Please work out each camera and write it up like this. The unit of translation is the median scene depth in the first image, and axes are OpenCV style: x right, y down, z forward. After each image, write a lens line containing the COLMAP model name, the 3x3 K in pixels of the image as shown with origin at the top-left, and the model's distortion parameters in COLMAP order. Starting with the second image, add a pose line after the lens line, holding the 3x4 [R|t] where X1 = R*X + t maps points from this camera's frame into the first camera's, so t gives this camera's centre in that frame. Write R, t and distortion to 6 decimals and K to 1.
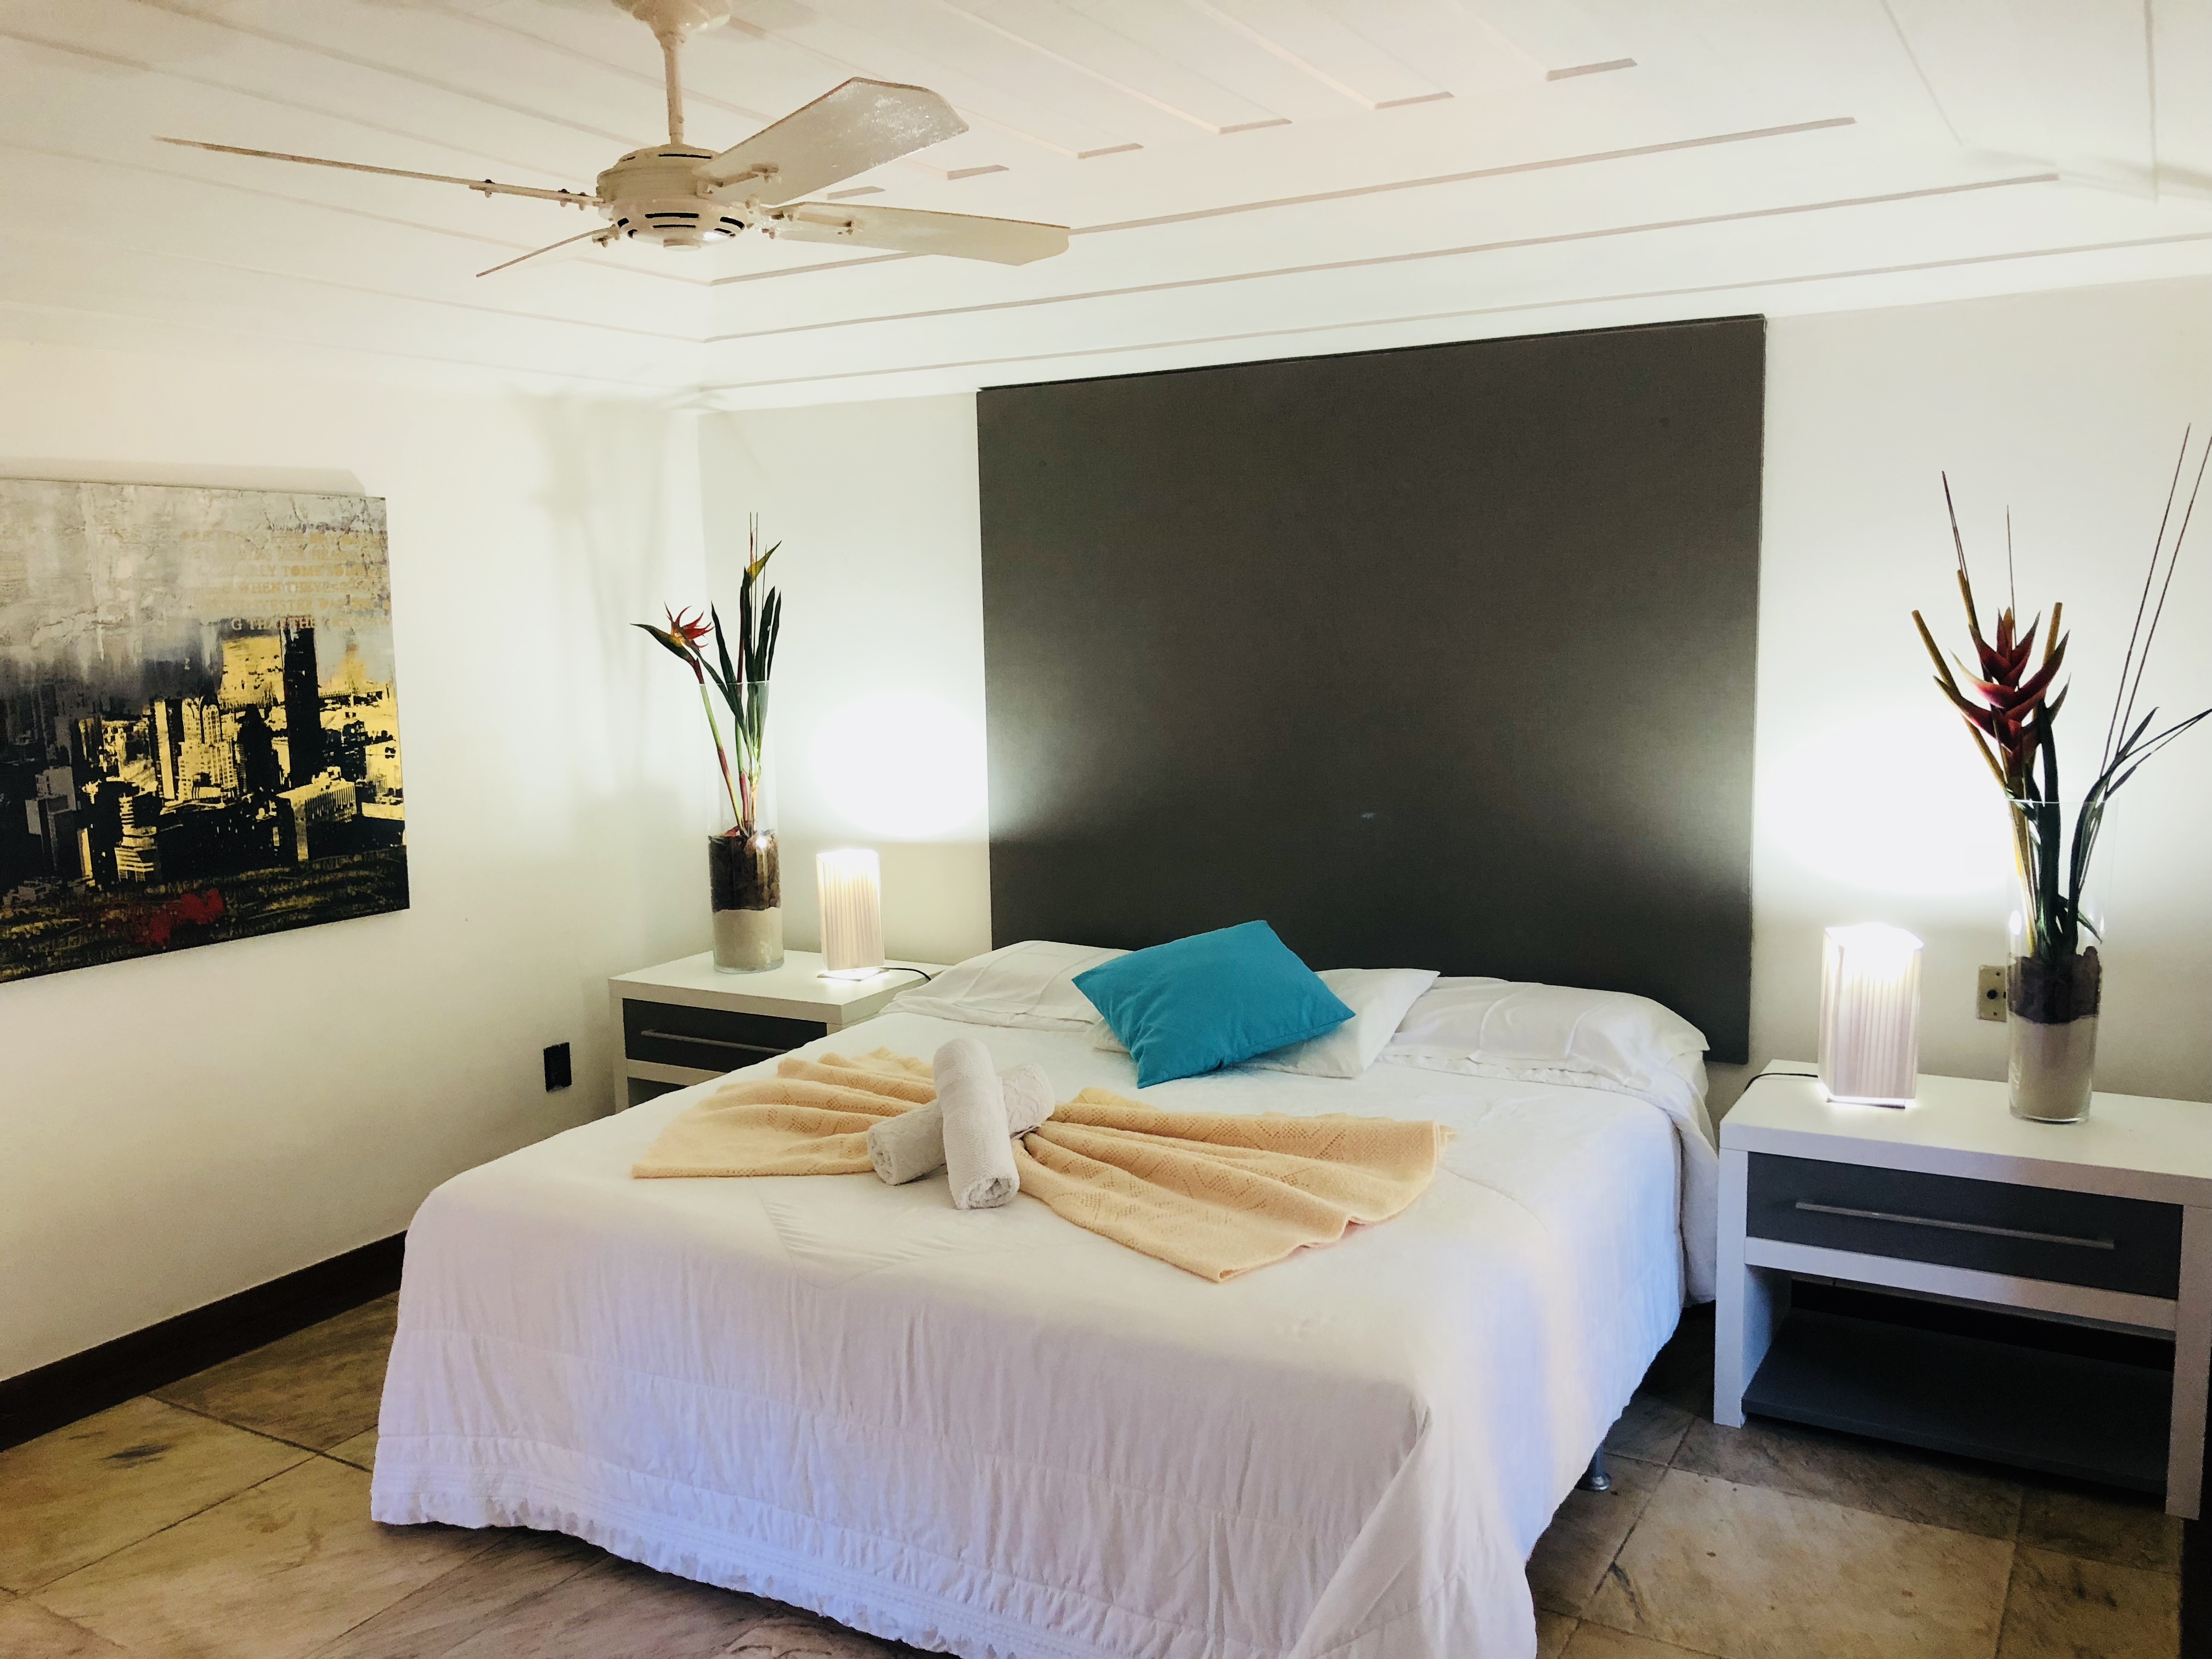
lens RADIAL K [[1802.0, 0, 1102.2], [0, 1802.0, 832.4], [0, 0, 1]] dist [0.029845, -0.009192]
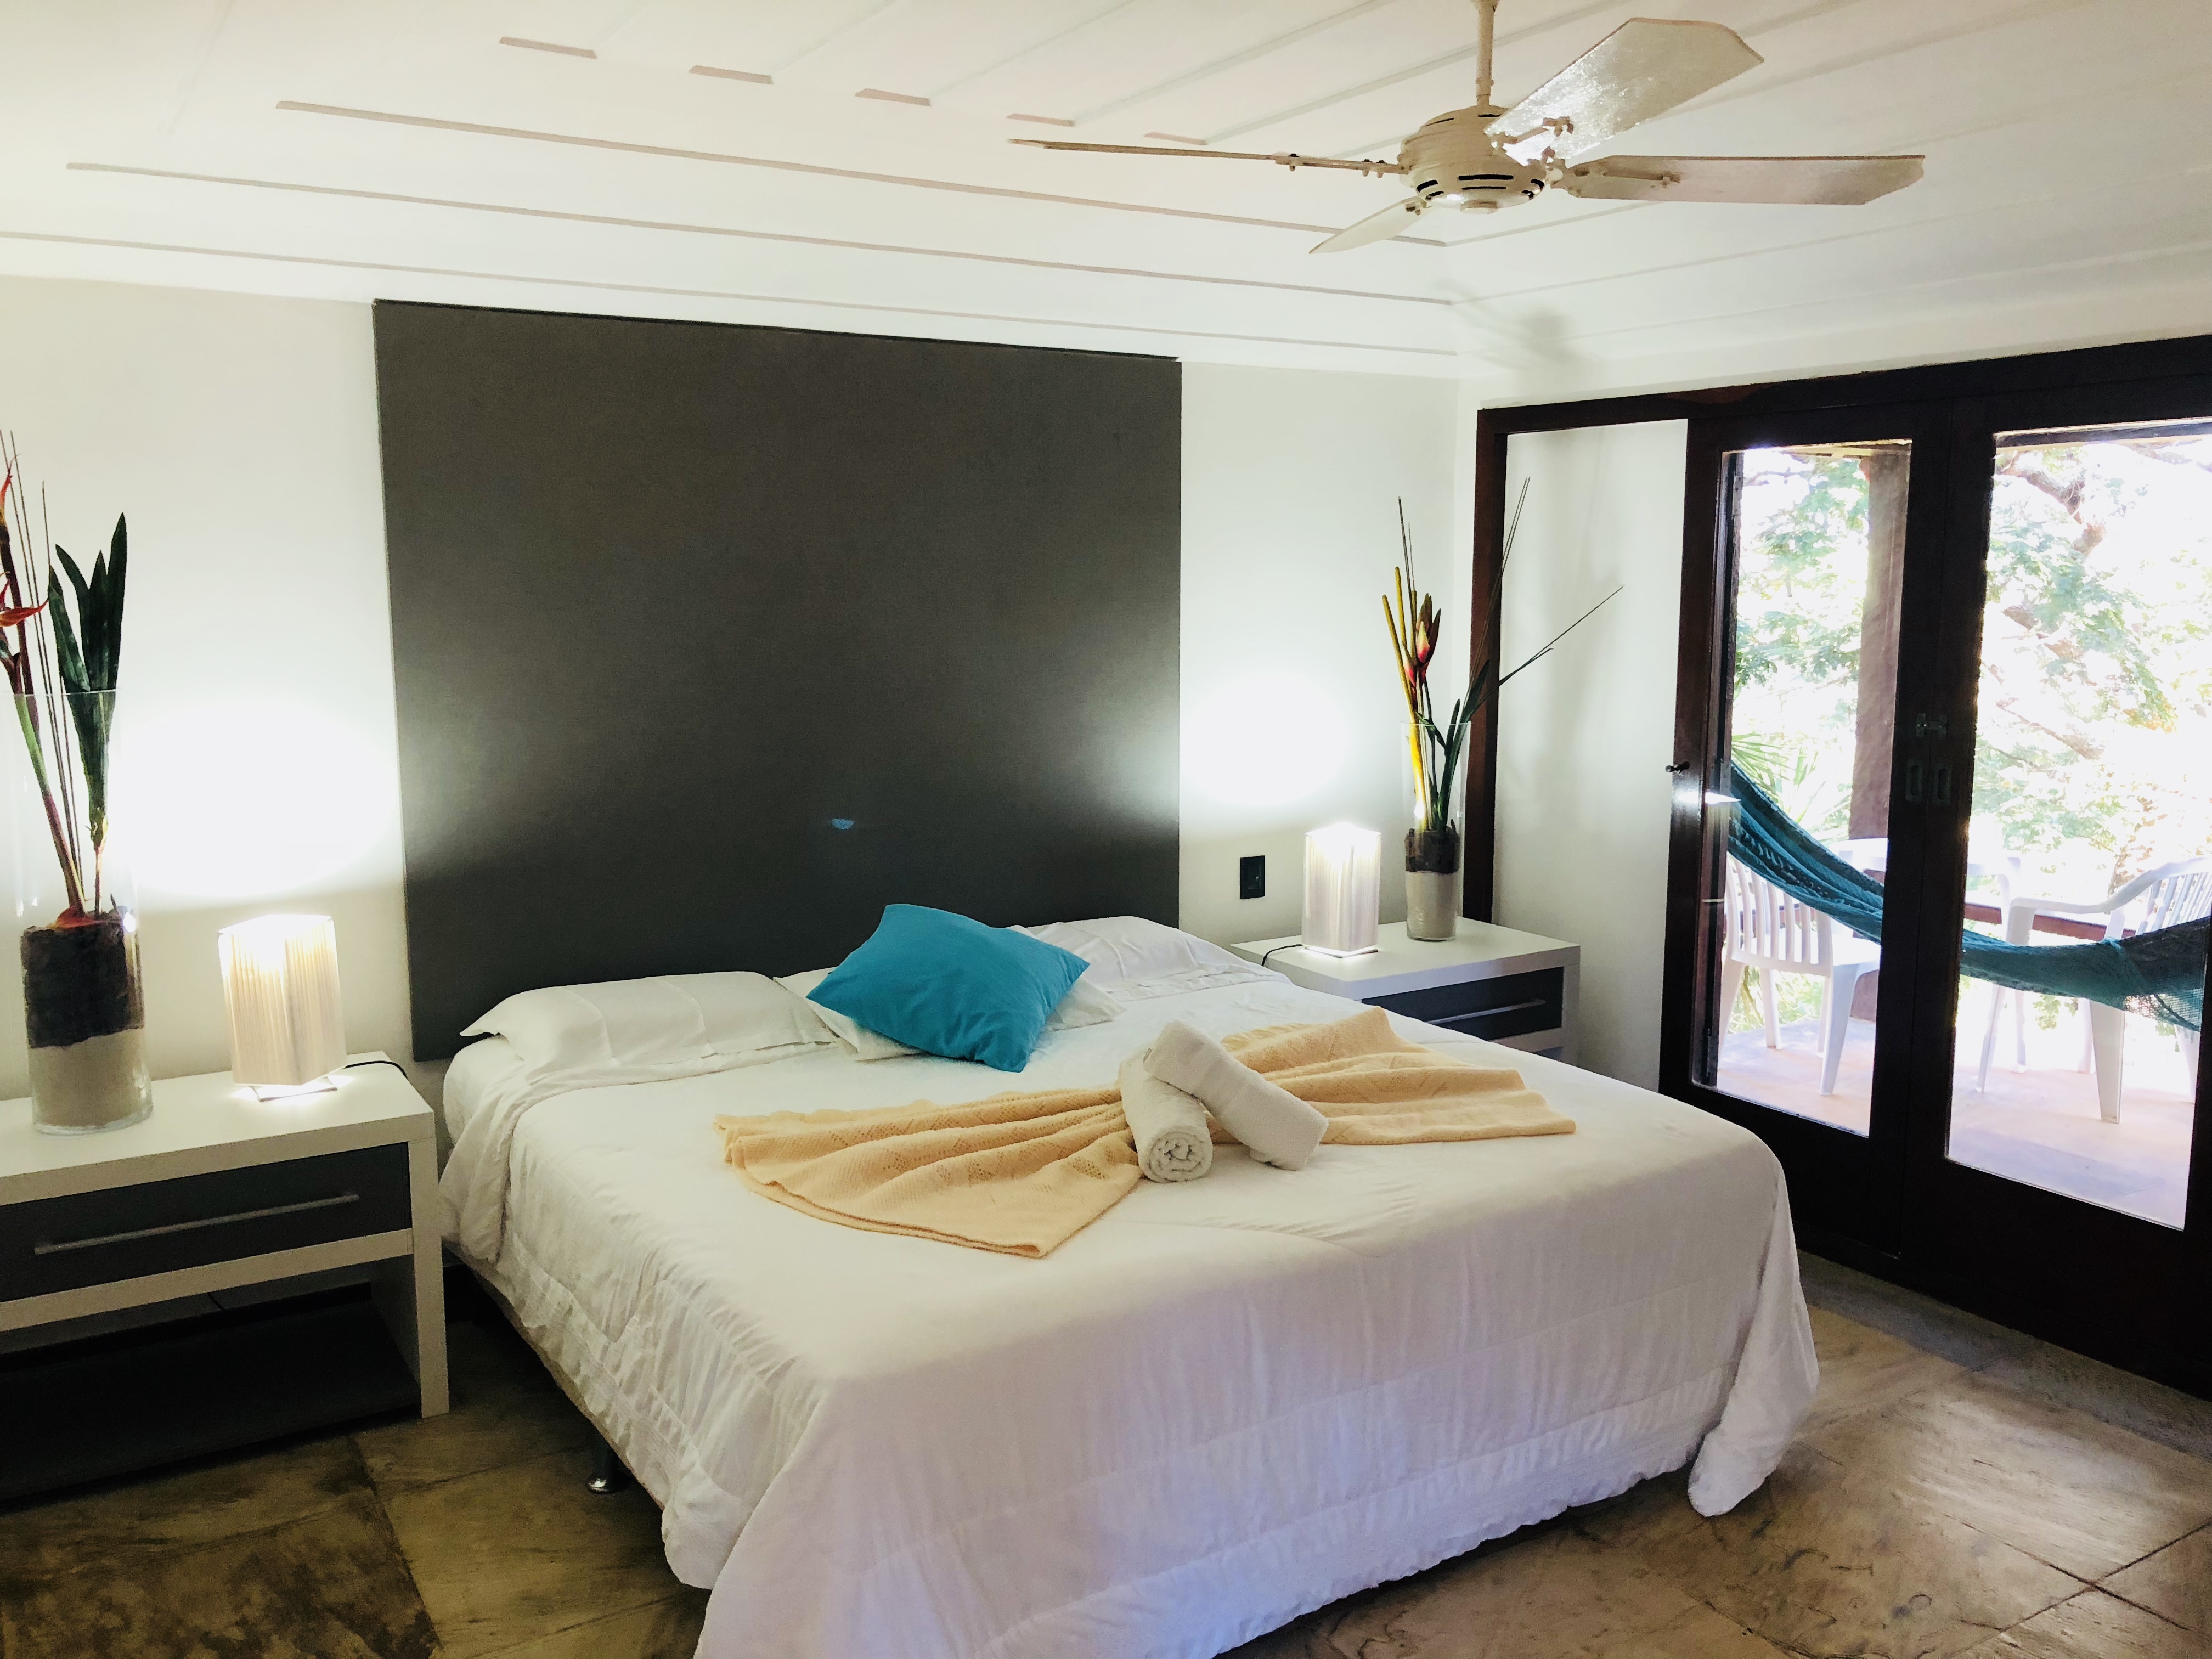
lens RADIAL K [[1802.0, 0, 1101.6], [0, 1802.0, 830.6], [0, 0, 1]] dist [0.029845, -0.009192]
pose [[0.473720, -0.107115, 0.874137, -0.704667], [0.105983, 0.992296, 0.064158, -0.041623], [-0.874275, 0.062251, 0.481423, 0.415090]]
